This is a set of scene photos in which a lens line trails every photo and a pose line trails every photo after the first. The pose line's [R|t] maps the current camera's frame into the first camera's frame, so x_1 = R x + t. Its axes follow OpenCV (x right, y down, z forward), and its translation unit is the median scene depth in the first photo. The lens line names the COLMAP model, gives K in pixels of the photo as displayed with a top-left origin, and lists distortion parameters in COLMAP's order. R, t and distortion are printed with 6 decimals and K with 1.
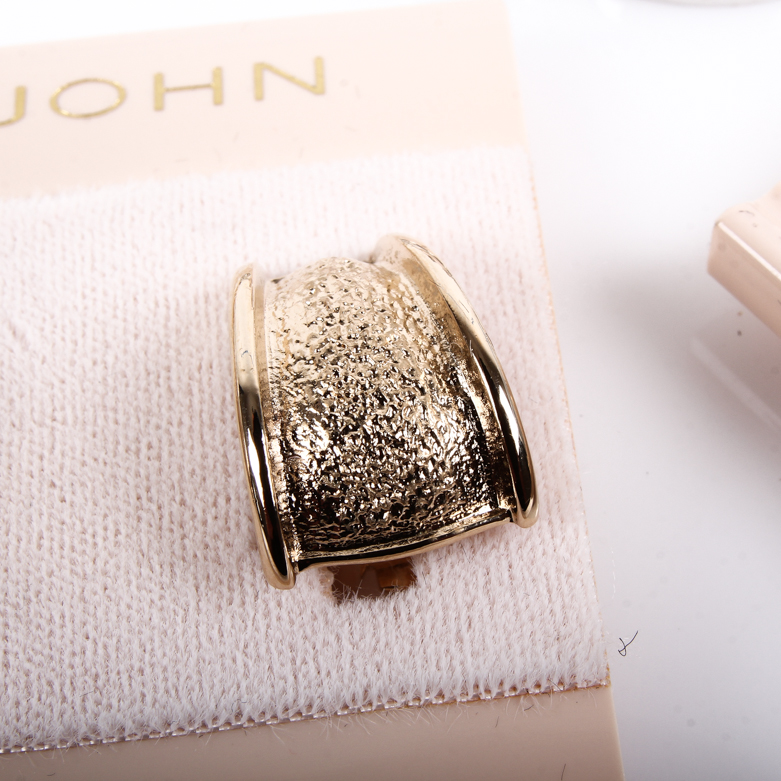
lens RADIAL K [[1300.4, 0, 390.5], [0, 1300.4, 390.5], [0, 0, 1]] dist [-0.085169, -0.050018]
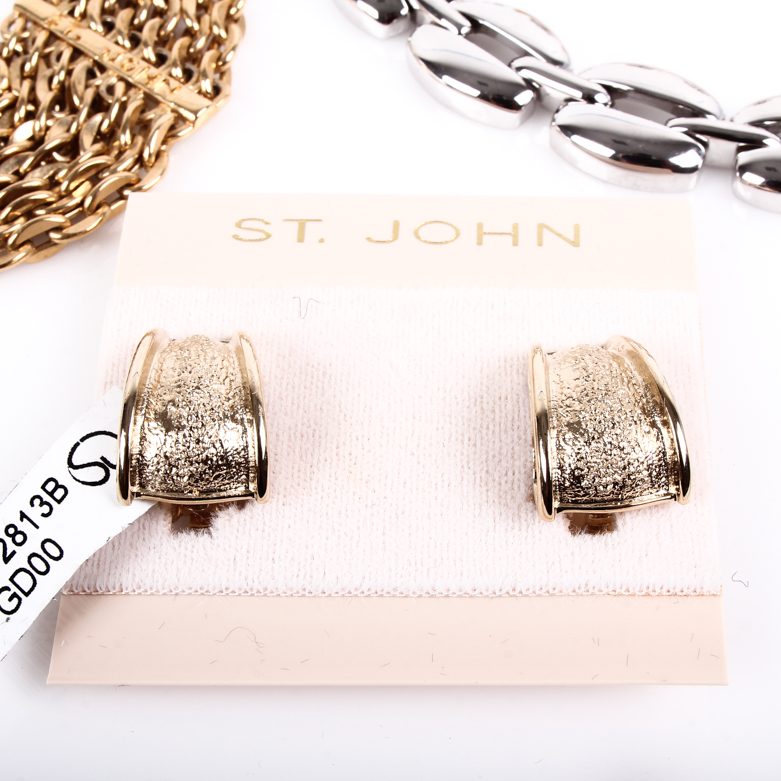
lens RADIAL K [[1300.4, 0, 390.5], [0, 1300.4, 390.5], [0, 0, 1]] dist [-0.085169, -0.050018]
pose [[0.991610, 0.115038, -0.058964, -0.207960], [-0.118643, 0.991012, -0.061803, 0.105948], [0.051324, 0.068280, 0.996345, -0.809949]]
